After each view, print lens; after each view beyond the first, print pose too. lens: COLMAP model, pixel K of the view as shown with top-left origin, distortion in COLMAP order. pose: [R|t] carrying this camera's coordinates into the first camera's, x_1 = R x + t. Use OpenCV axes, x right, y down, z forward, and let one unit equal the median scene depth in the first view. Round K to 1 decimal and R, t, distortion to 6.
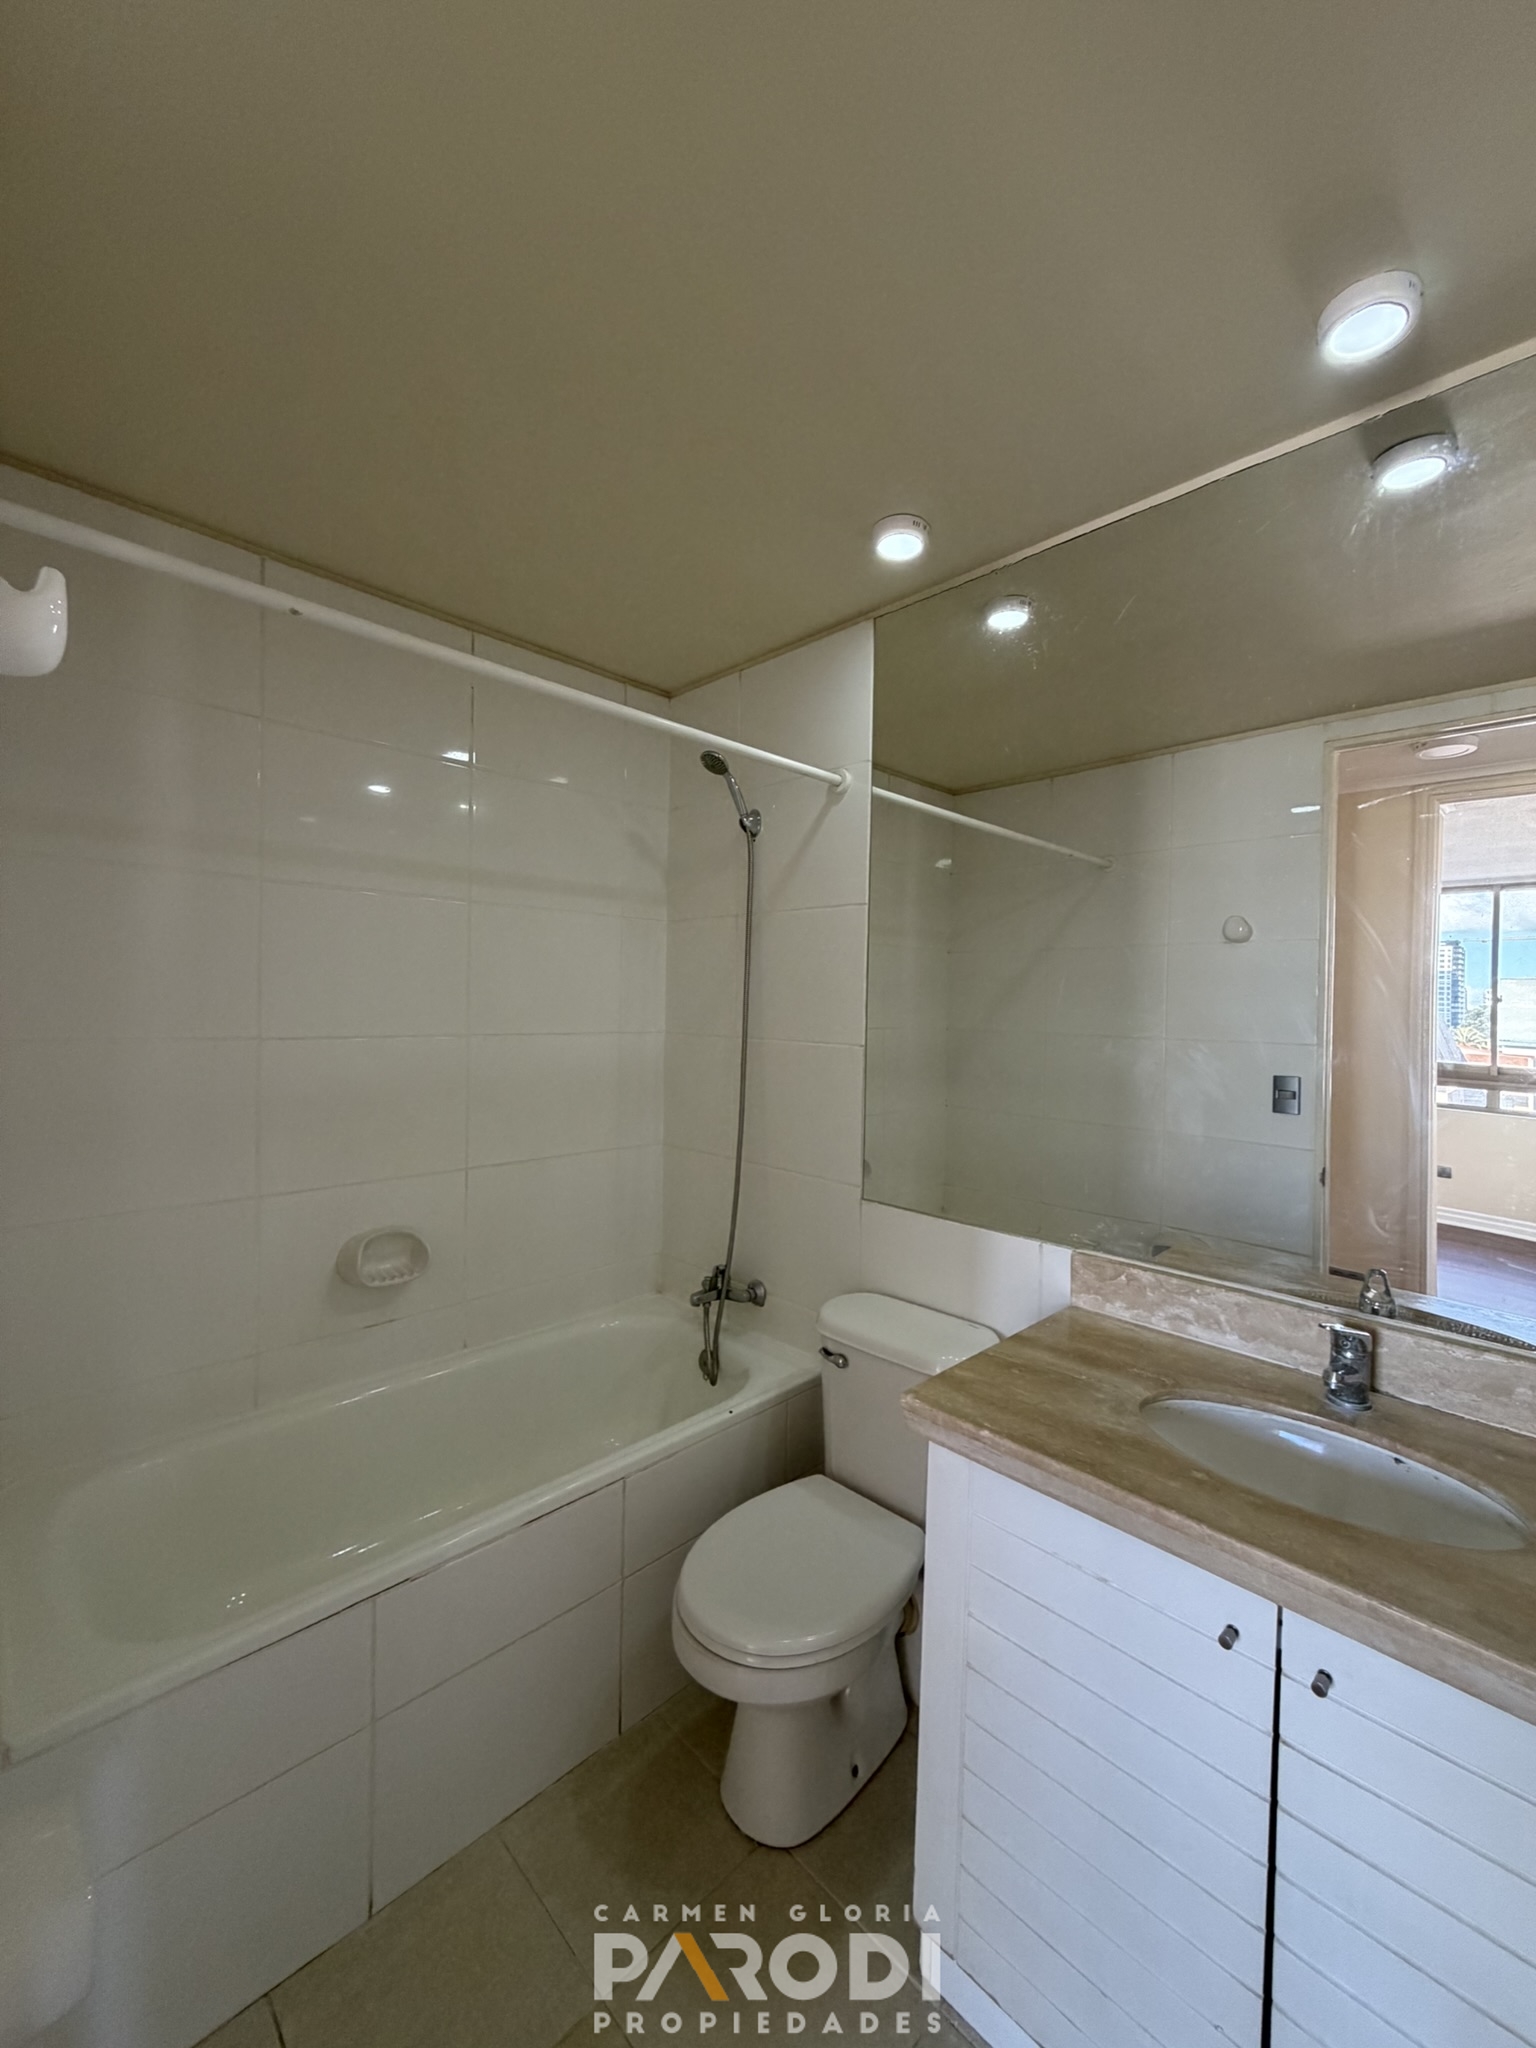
lens RADIAL K [[816.3, 0, 771.6], [0, 816.3, 1031.0], [0, 0, 1]] dist [-0.000678, 0.000152]
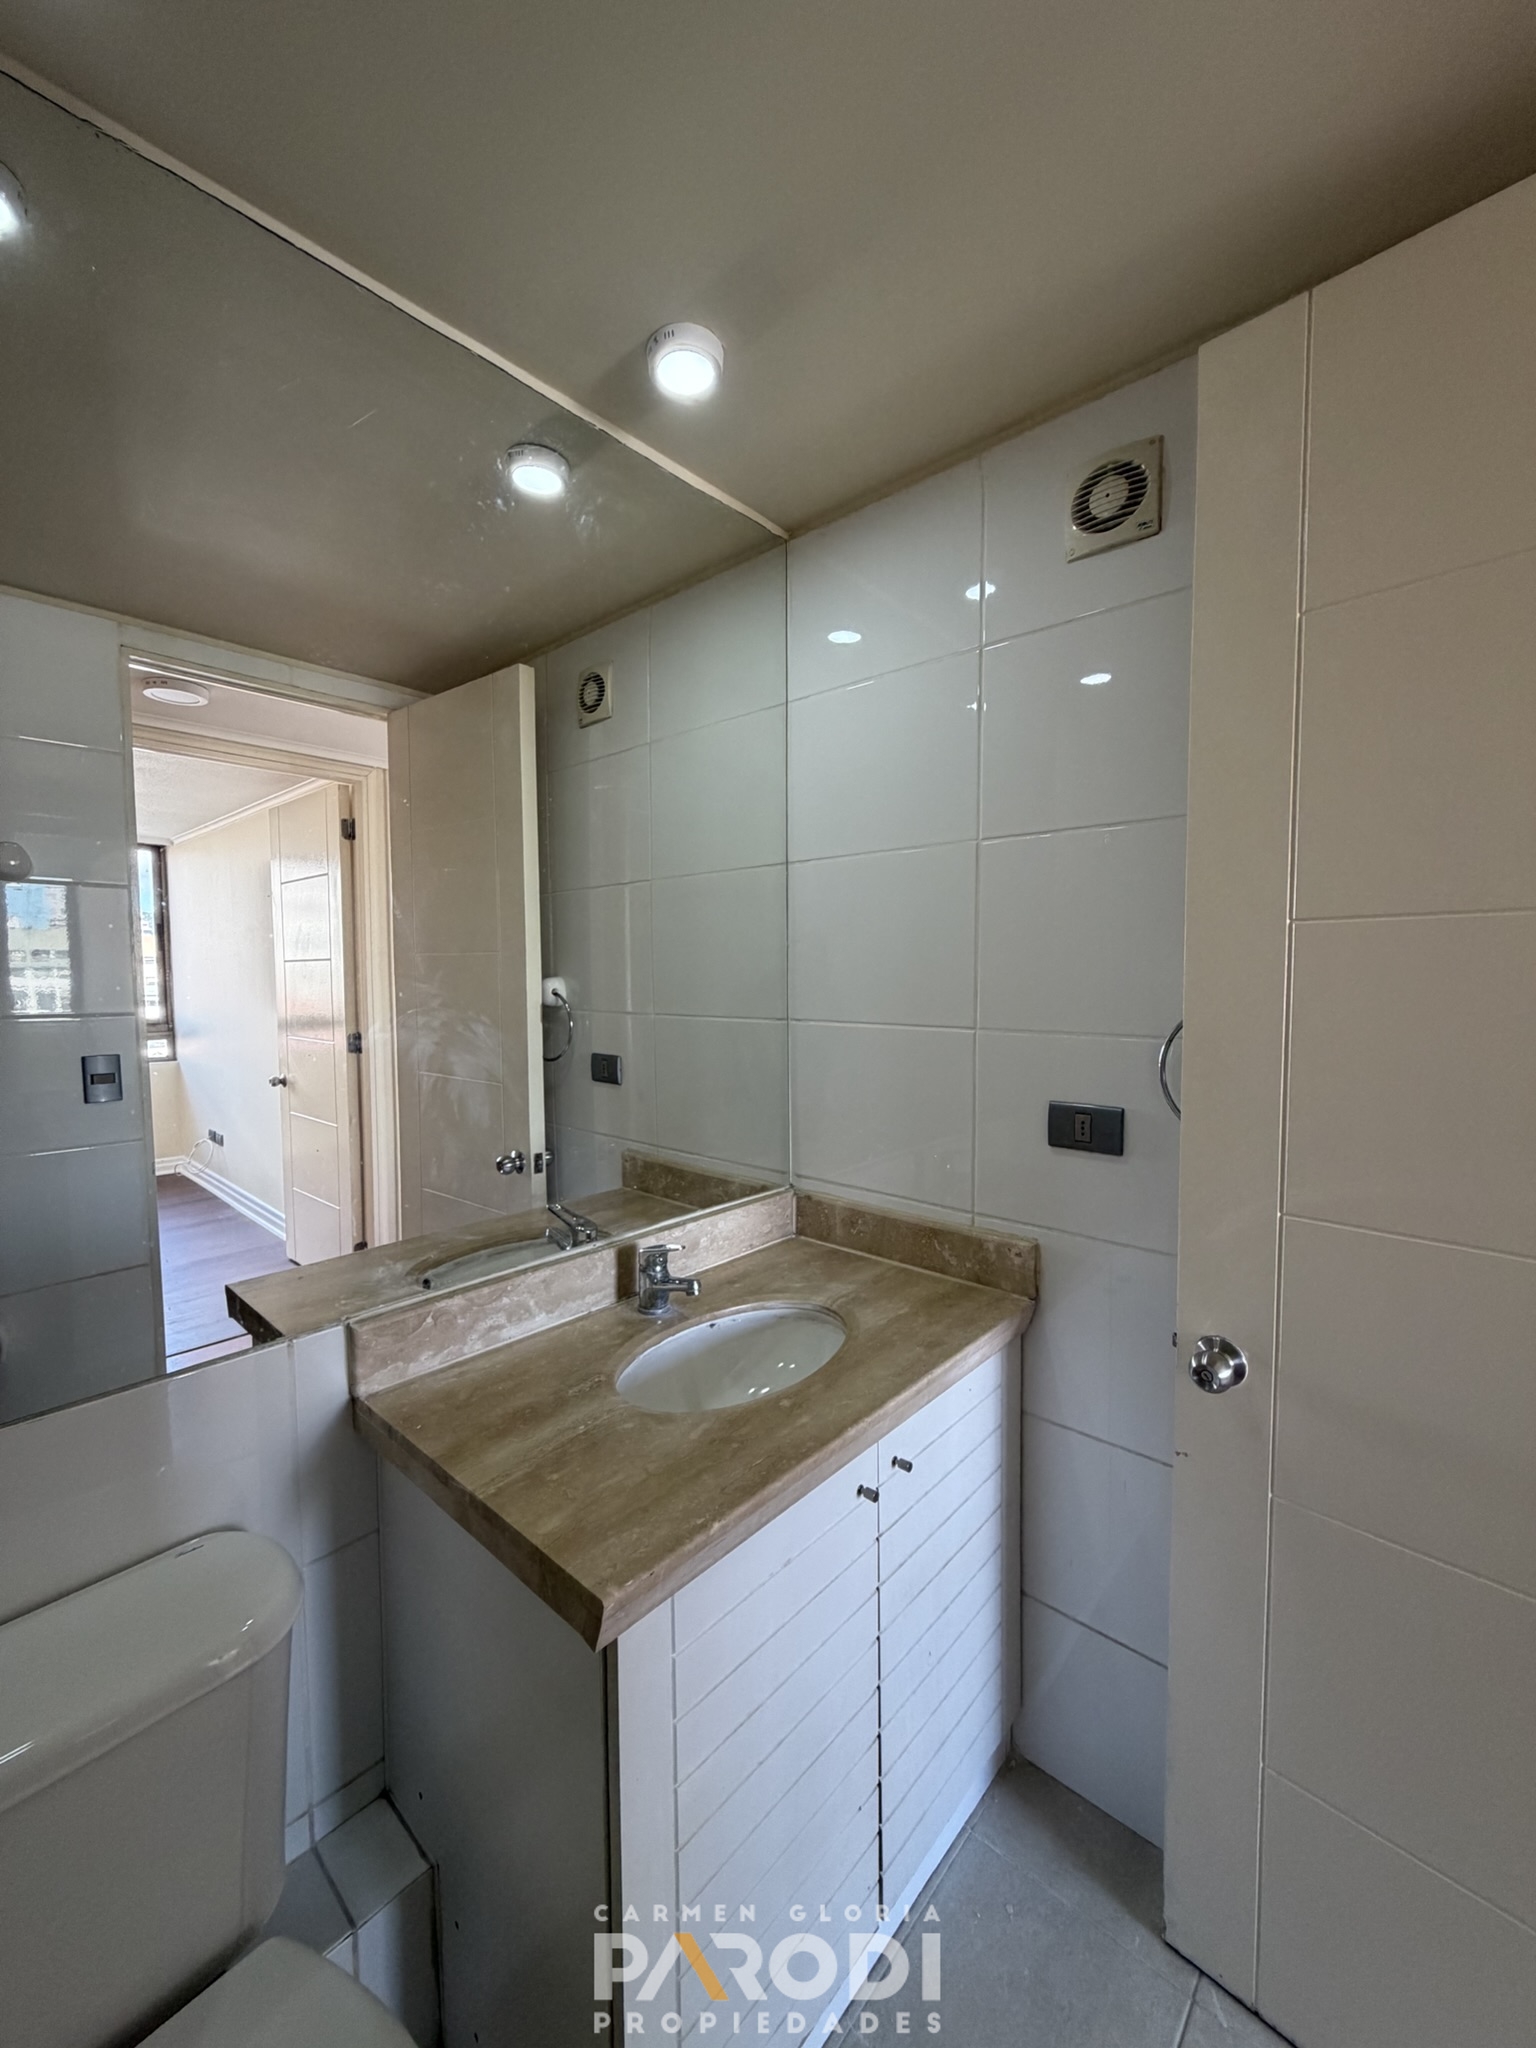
lens RADIAL K [[816.3, 0, 770.7], [0, 816.3, 1024.6], [0, 0, 1]] dist [-0.000678, 0.000152]
pose [[-0.057107, -0.082024, 0.994993, -0.366404], [0.035818, 0.995809, 0.084147, -0.036107], [-0.997725, 0.040444, -0.053930, 0.749379]]
